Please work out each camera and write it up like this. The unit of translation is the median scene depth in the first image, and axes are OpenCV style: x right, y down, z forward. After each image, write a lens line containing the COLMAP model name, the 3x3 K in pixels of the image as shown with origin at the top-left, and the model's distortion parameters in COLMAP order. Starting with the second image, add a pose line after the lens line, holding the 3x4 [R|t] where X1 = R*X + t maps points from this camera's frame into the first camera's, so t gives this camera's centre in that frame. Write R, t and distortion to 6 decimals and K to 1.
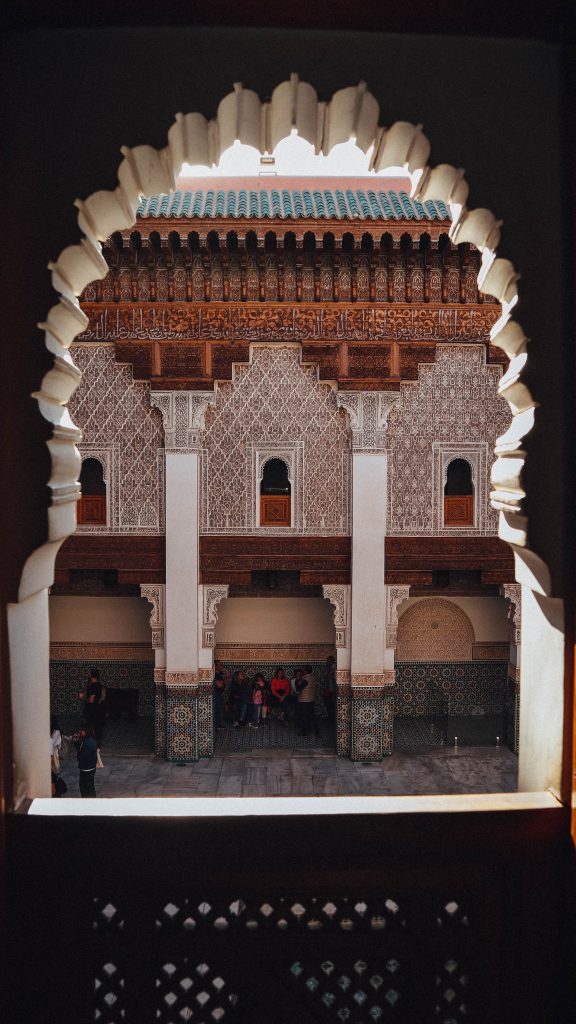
lens RADIAL K [[820.2, 0, 288.0], [0, 820.2, 512.0], [0, 0, 1]] dist [-0.124465, 0.002149]
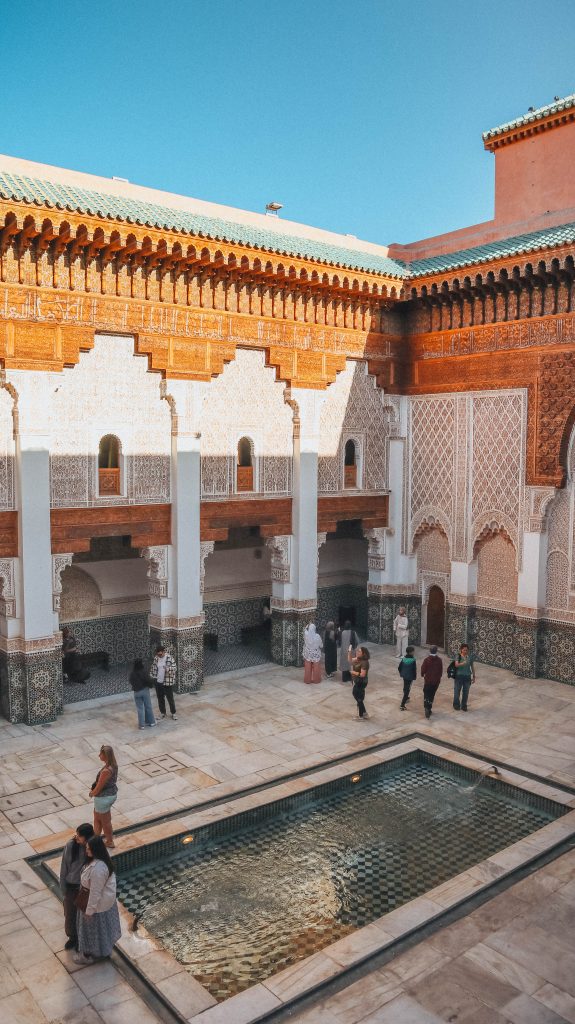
lens RADIAL K [[820.2, 0, 287.5], [0, 820.2, 512.0], [0, 0, 1]] dist [-0.124465, 0.002149]
pose [[0.768542, -0.041419, 0.638457, -0.536217], [0.020990, 0.998997, 0.039542, -0.000445], [-0.639455, -0.016989, 0.768641, -0.004011]]
